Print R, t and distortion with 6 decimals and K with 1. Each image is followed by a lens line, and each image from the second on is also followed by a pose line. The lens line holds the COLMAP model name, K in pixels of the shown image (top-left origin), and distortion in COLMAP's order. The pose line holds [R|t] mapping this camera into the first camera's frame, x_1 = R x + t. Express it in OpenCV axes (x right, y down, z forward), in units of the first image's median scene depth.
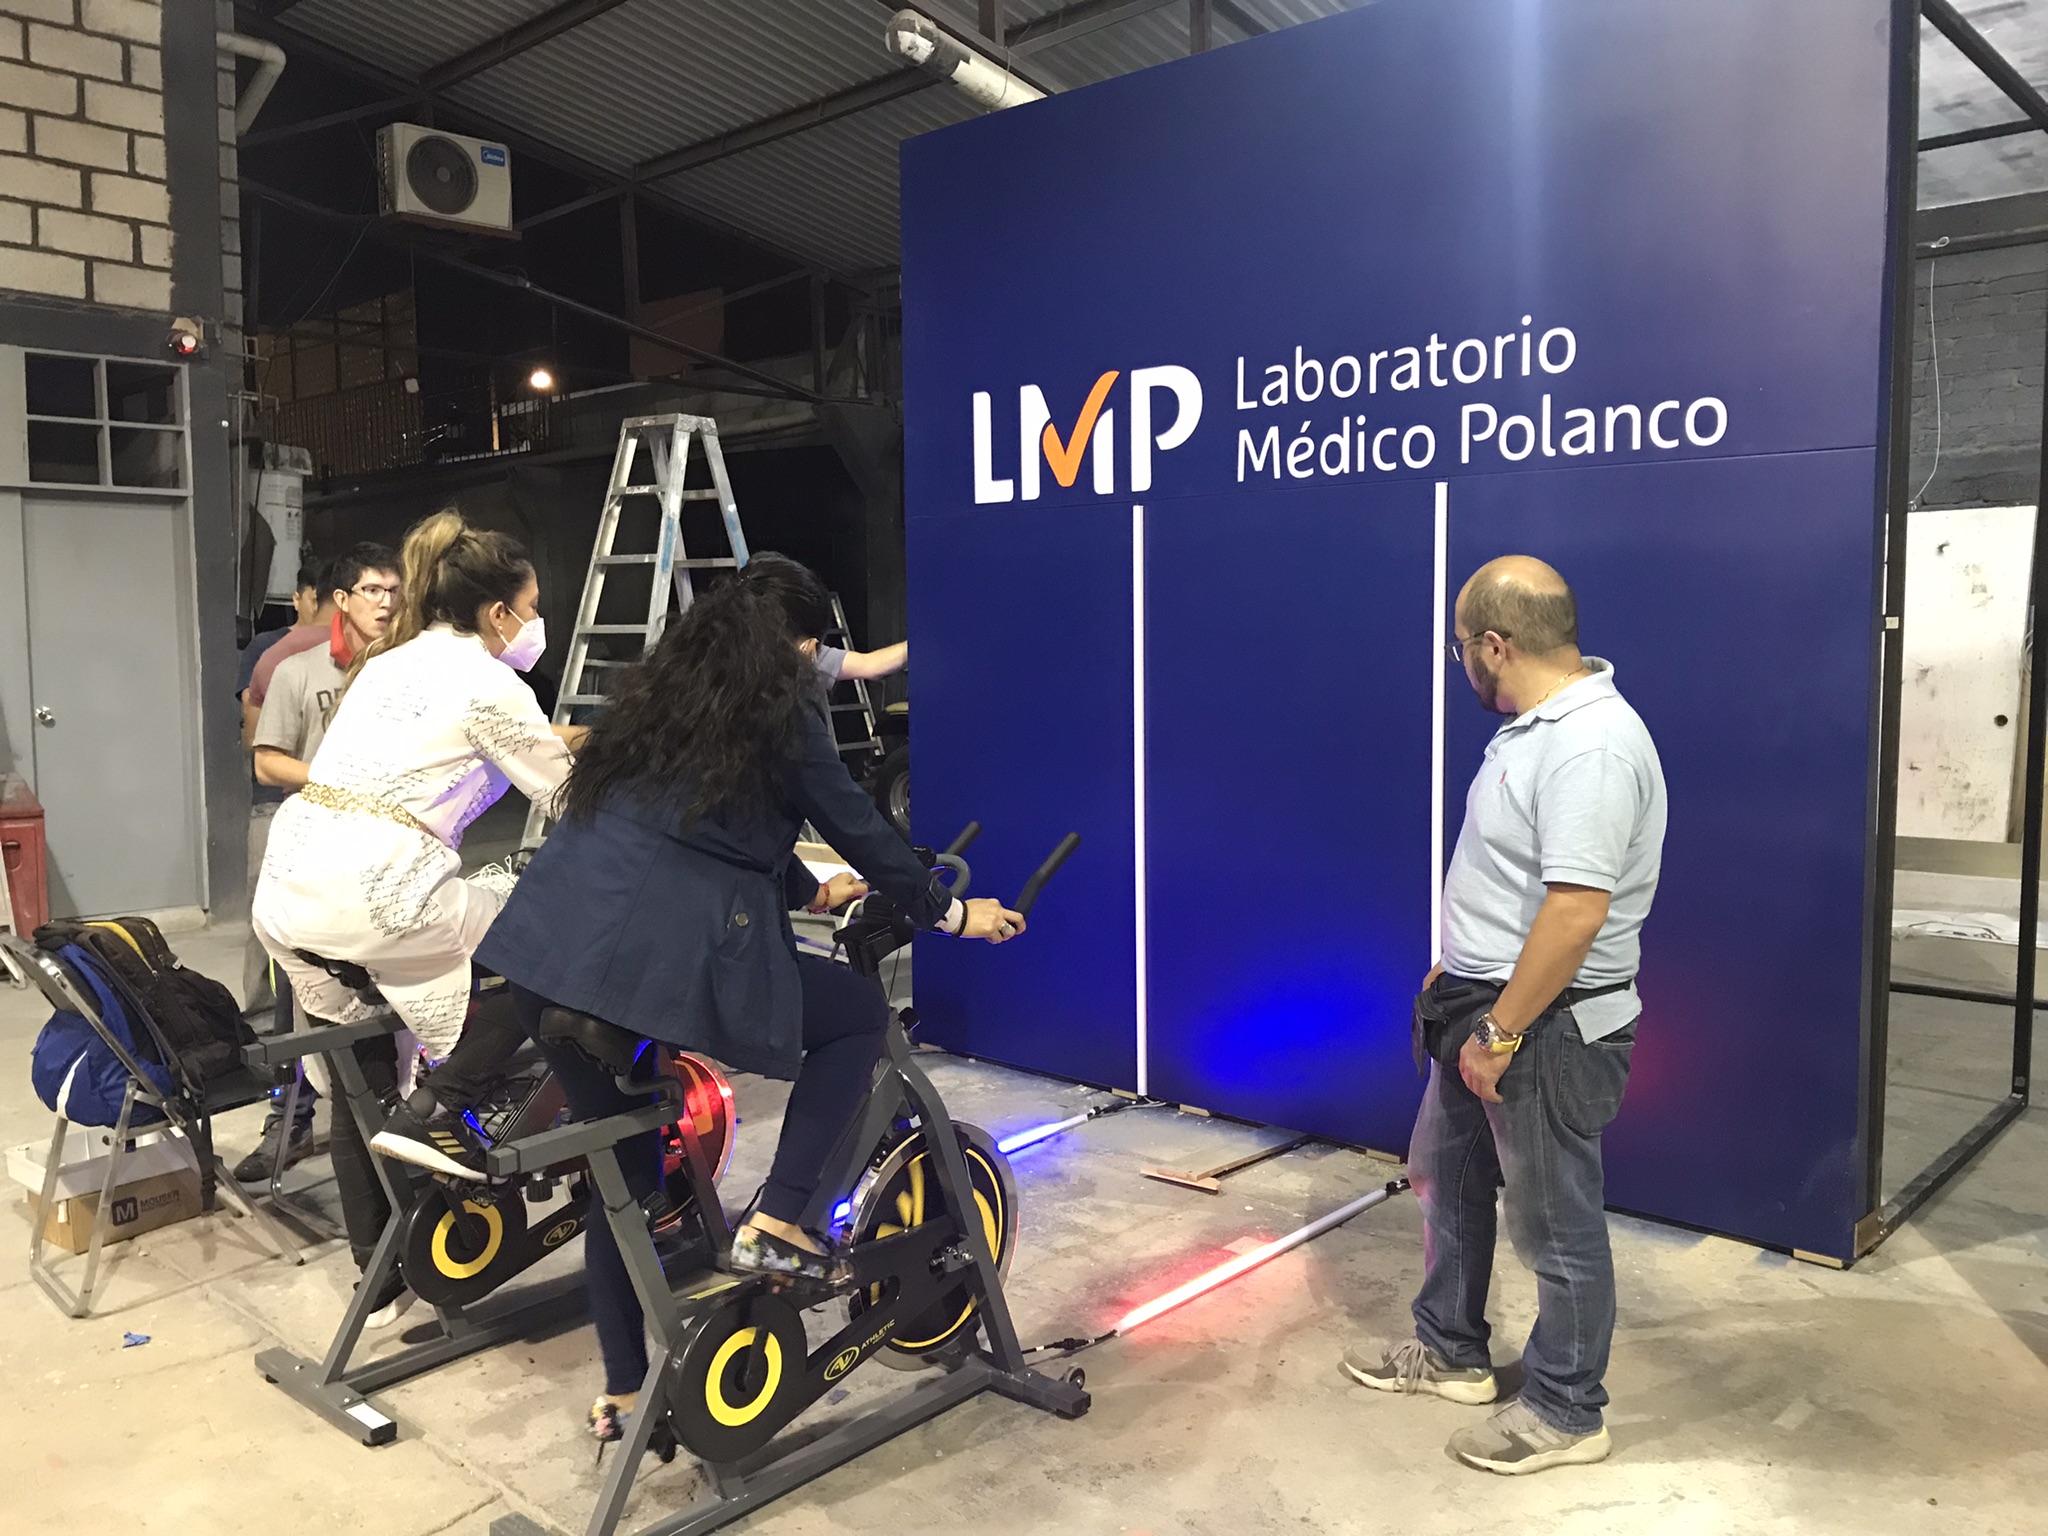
lens RADIAL K [[1668.4, 0, 1024.0], [0, 1668.4, 768.0], [0, 0, 1]] dist [0.031875, -0.017739]
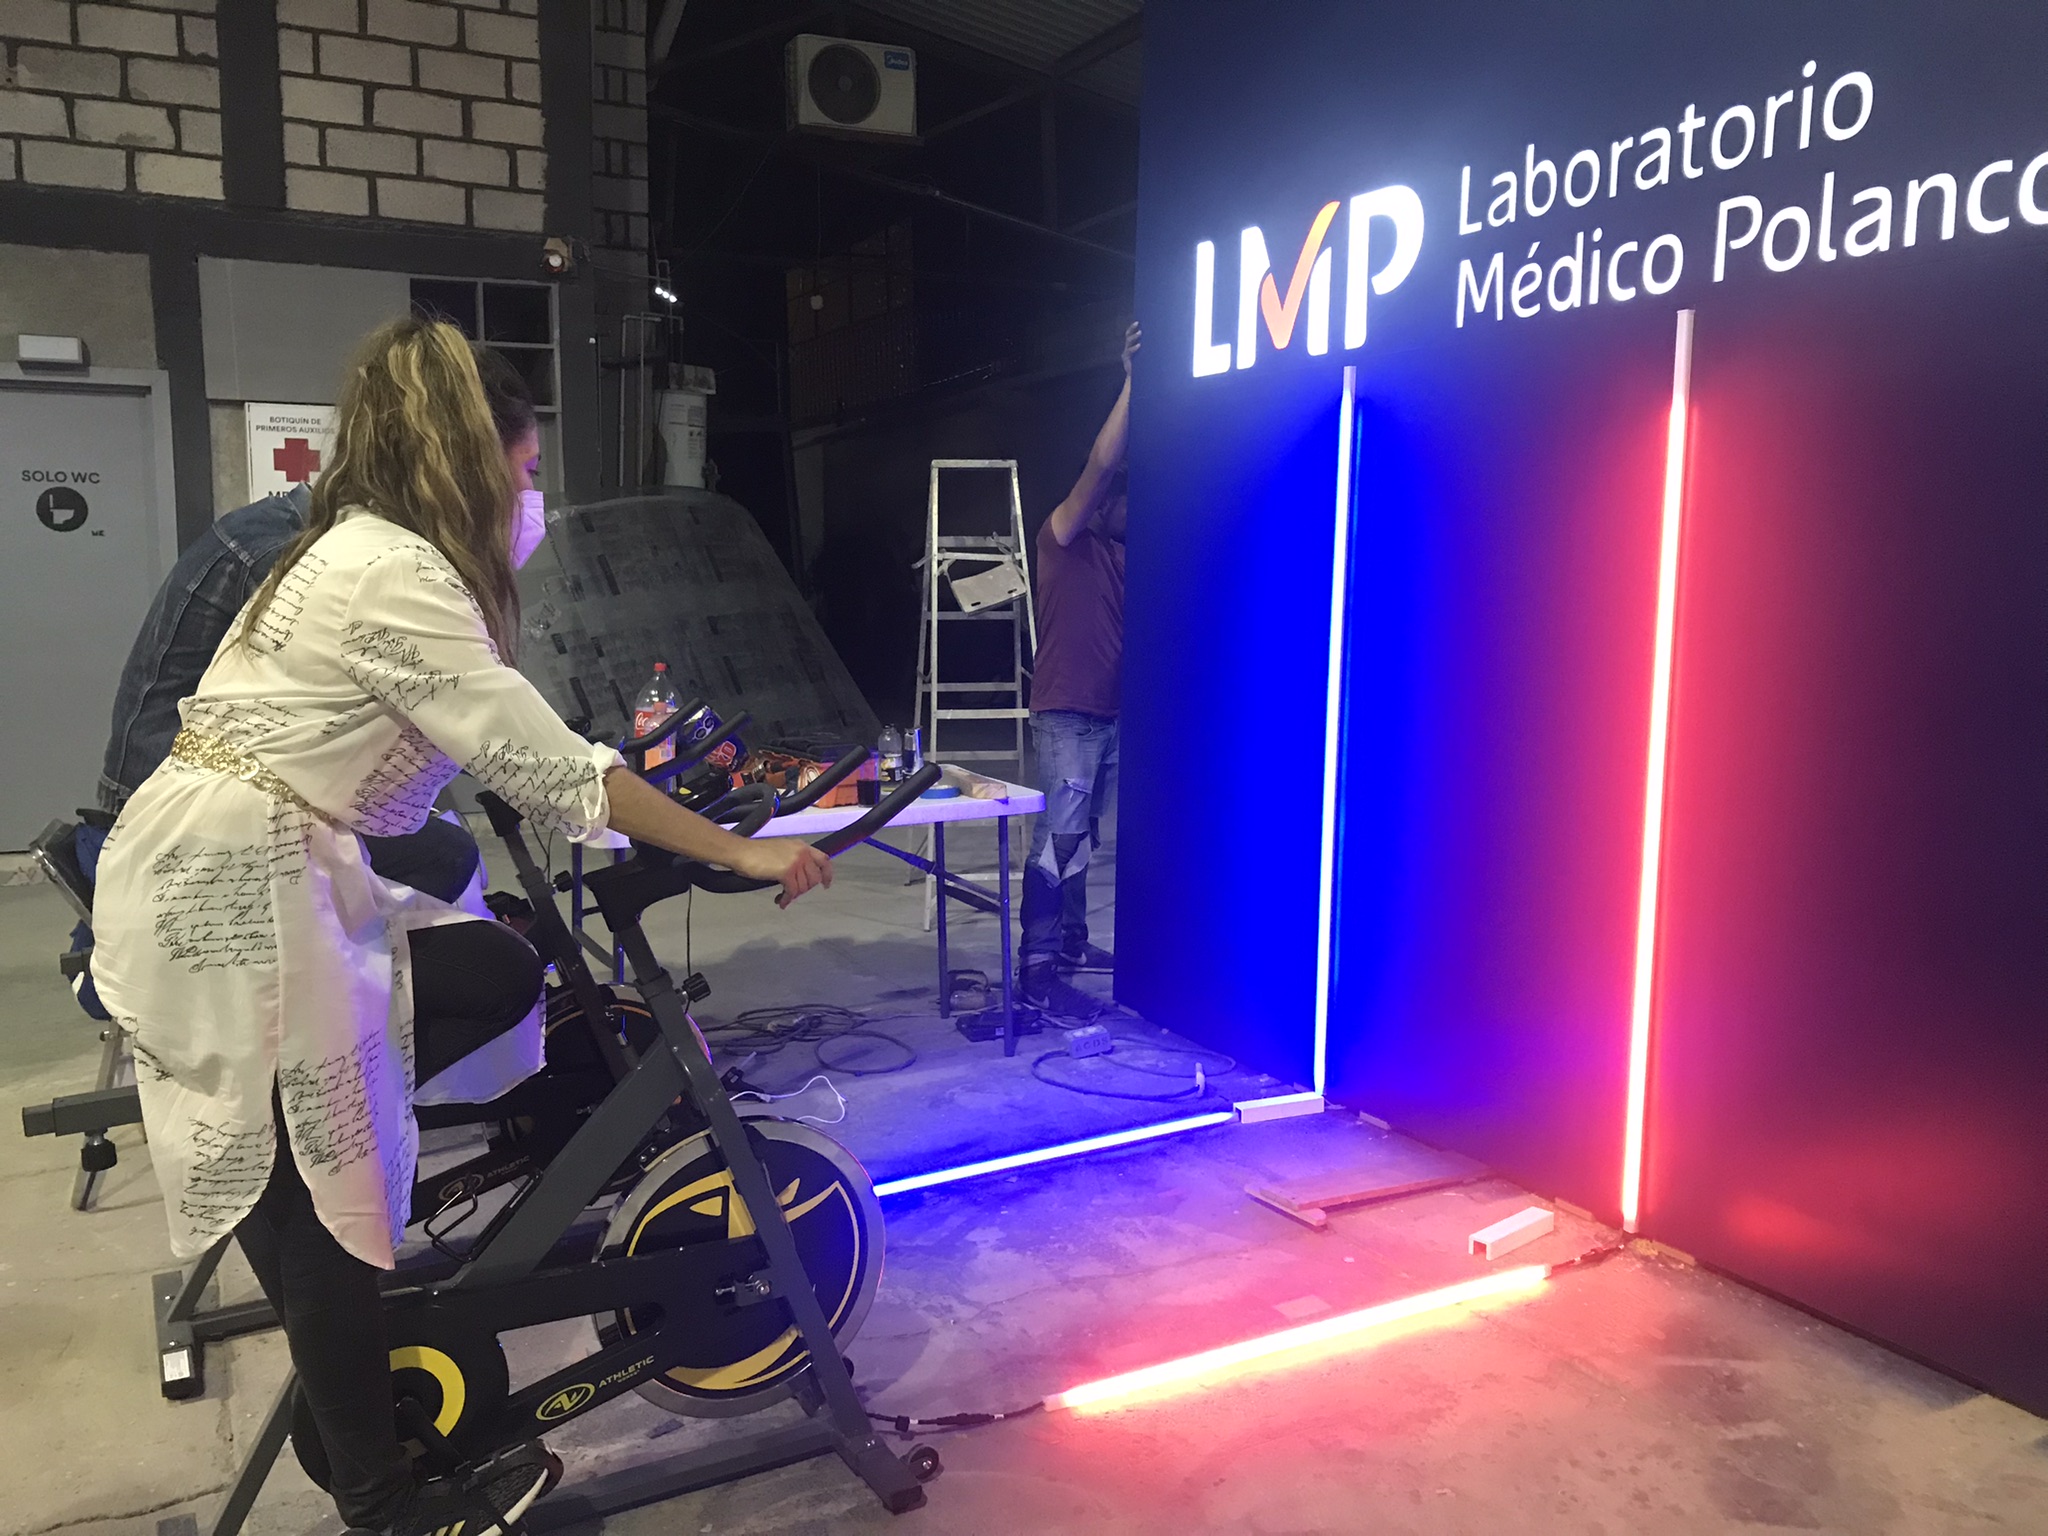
lens RADIAL K [[1693.9, 0, 1024.0], [0, 1693.9, 768.0], [0, 0, 1]] dist [-0.014891, 0.044742]
pose [[0.943156, 0.041261, -0.329780, 0.195524], [-0.028788, 0.998677, 0.042620, 0.005222], [0.331102, -0.030703, 0.943095, 0.172050]]
